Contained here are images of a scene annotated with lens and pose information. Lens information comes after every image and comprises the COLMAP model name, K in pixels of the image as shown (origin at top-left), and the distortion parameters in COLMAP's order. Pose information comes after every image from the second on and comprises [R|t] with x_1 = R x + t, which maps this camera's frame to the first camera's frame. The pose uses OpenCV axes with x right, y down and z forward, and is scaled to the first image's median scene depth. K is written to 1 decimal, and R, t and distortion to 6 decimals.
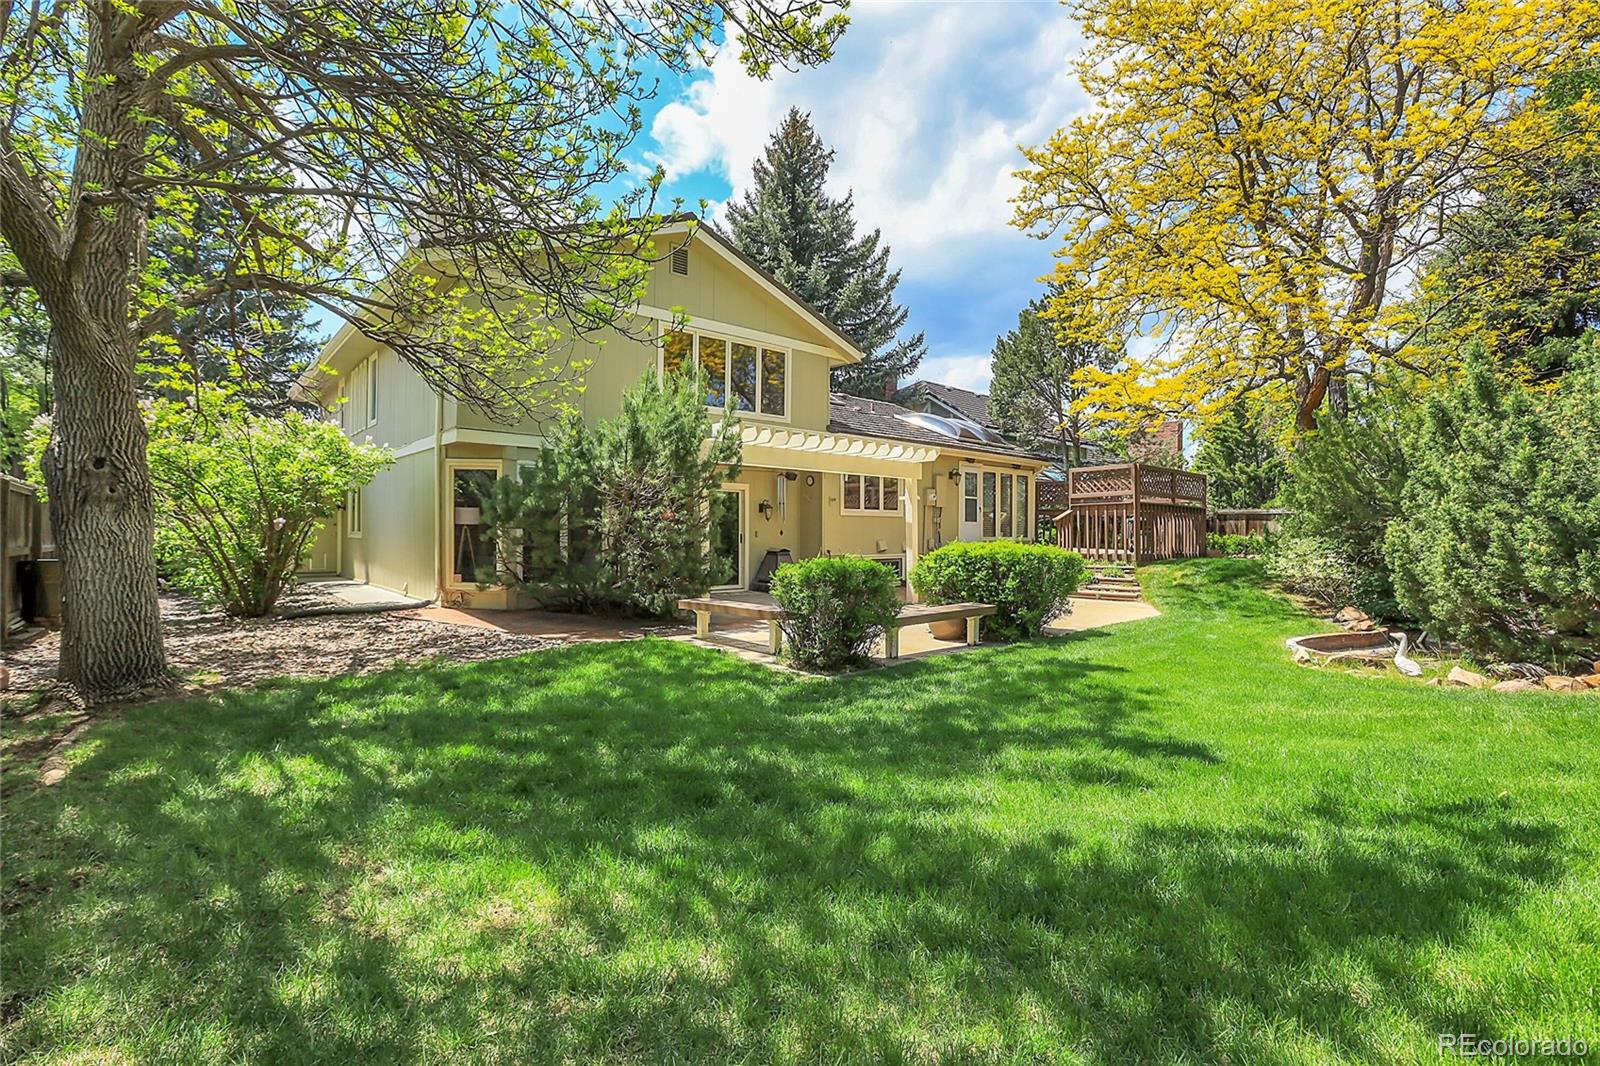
lens RADIAL K [[730.3, 0, 808.3], [0, 730.3, 529.7], [0, 0, 1]] dist [-0.053638, 0.021229]
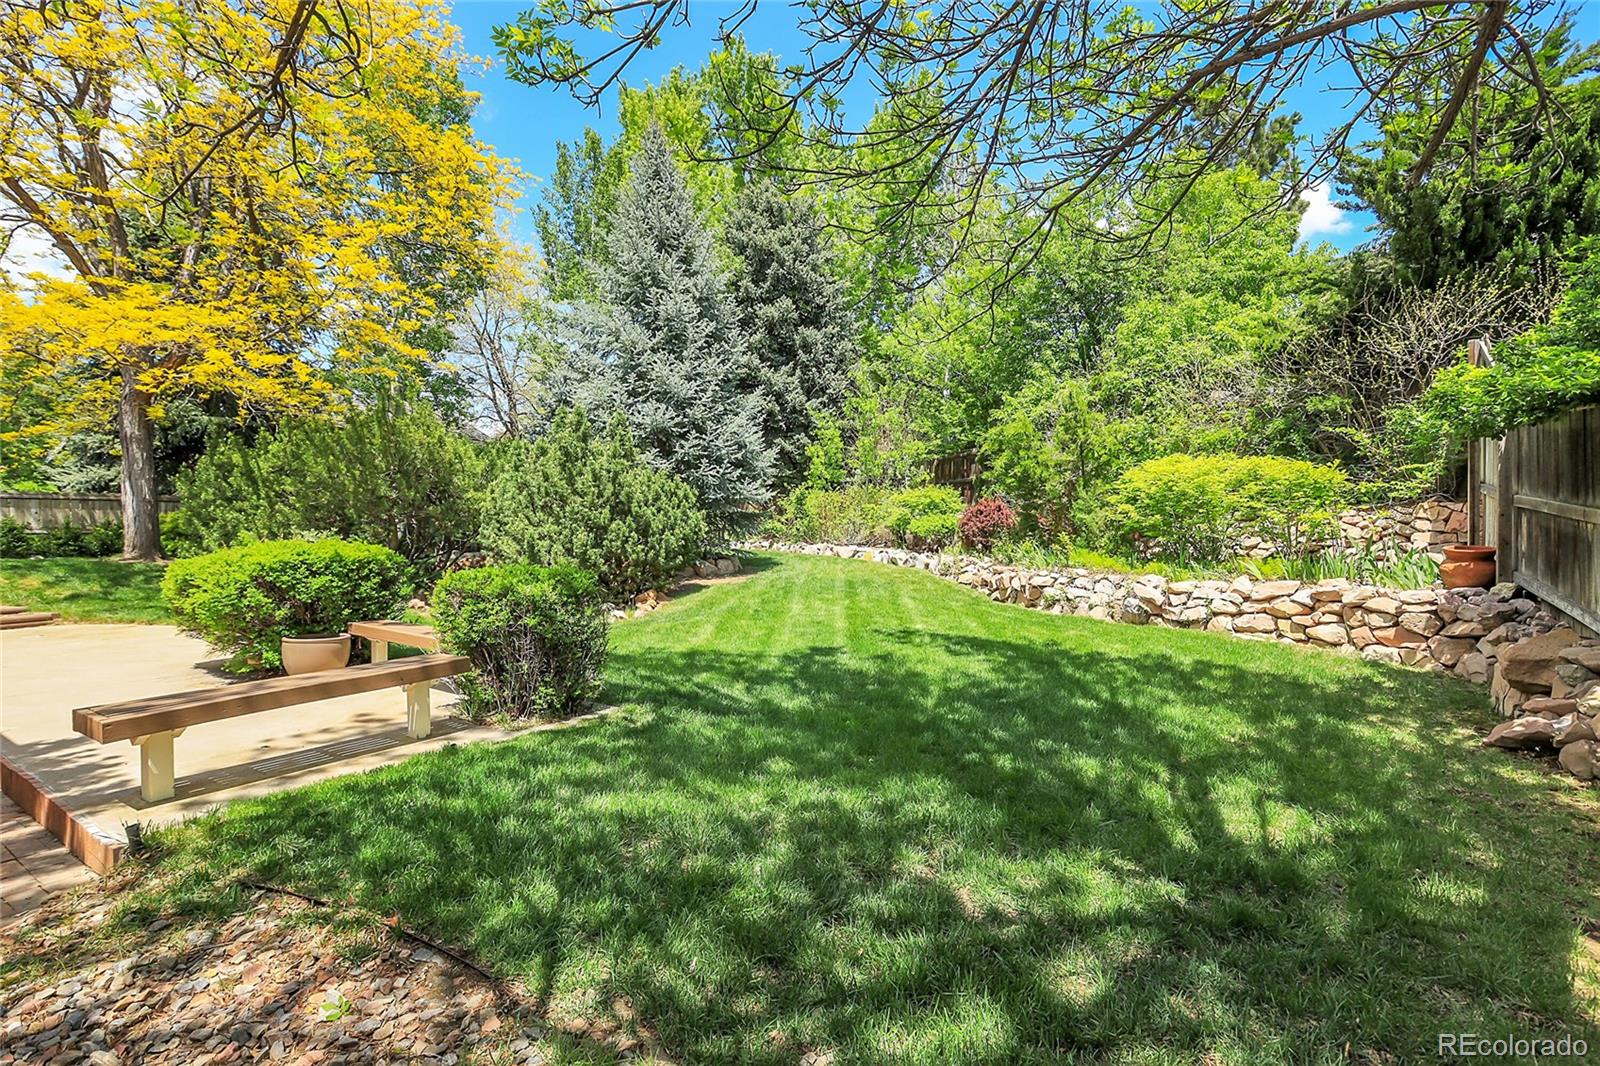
lens RADIAL K [[730.3, 0, 808.3], [0, 730.3, 529.7], [0, 0, 1]] dist [-0.053638, 0.021229]
pose [[-0.268010, -0.009790, 0.963367, -0.586830], [-0.005632, 0.999947, 0.008595, -0.003958], [-0.963400, -0.003122, -0.268051, 0.727269]]
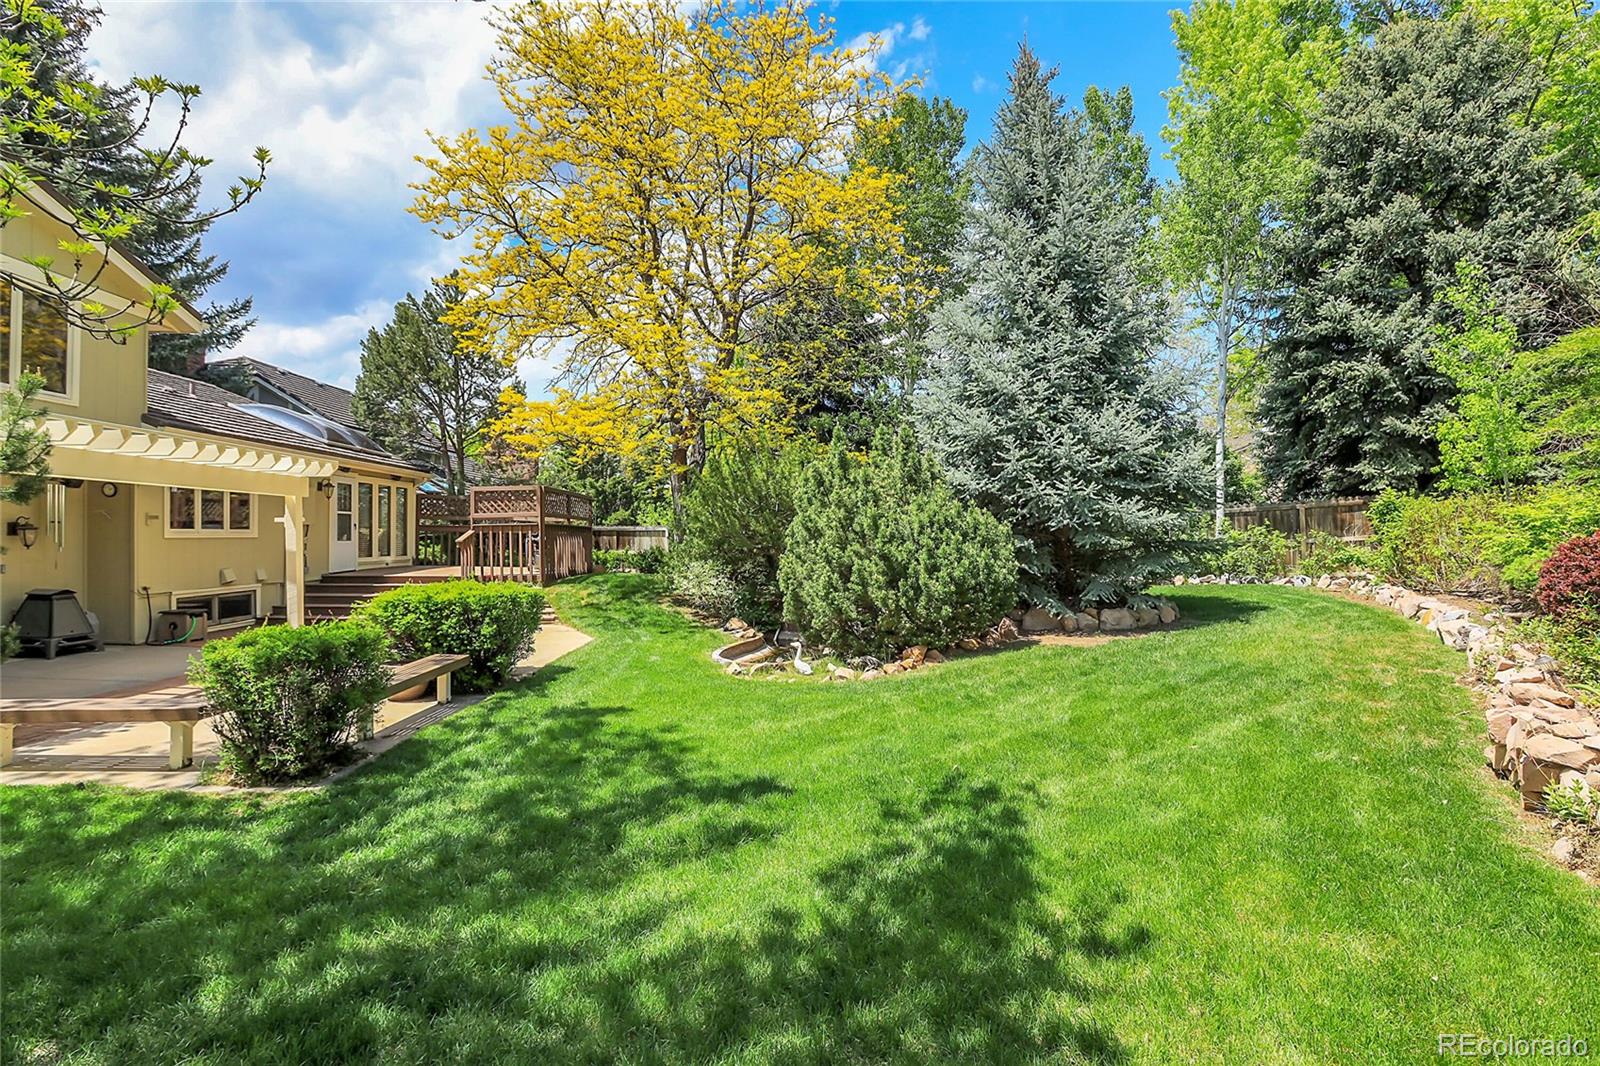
lens RADIAL K [[730.3, 0, 808.3], [0, 730.3, 529.7], [0, 0, 1]] dist [-0.053638, 0.021229]
pose [[0.647787, 0.001741, 0.761819, -0.146235], [0.000880, 0.999995, -0.003034, -0.047001], [-0.761821, 0.002636, 0.647782, 0.087566]]
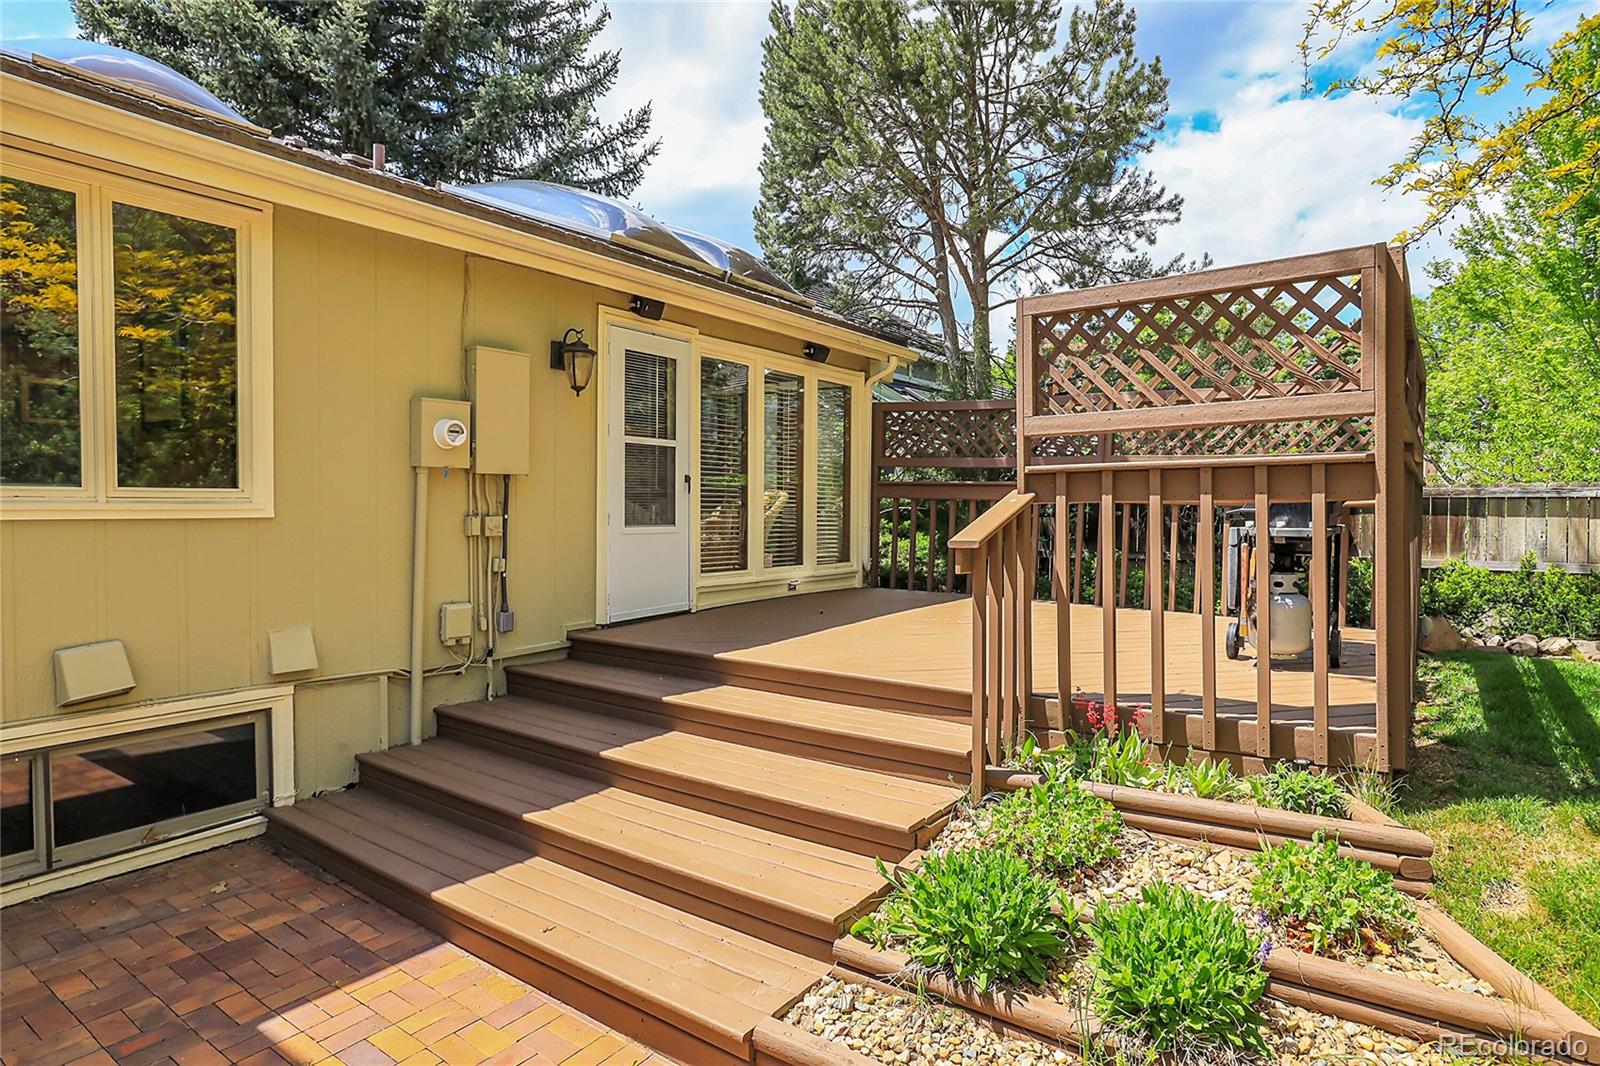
lens RADIAL K [[909.7, 0, 800.6], [0, 909.7, 506.3], [0, 0, 1]] dist [-0.001129, -0.000098]
pose [[0.976244, -0.000246, 0.216676, 0.458031], [-0.001103, 0.999981, 0.006106, -0.047021], [-0.216673, -0.006200, 0.976225, 1.440163]]
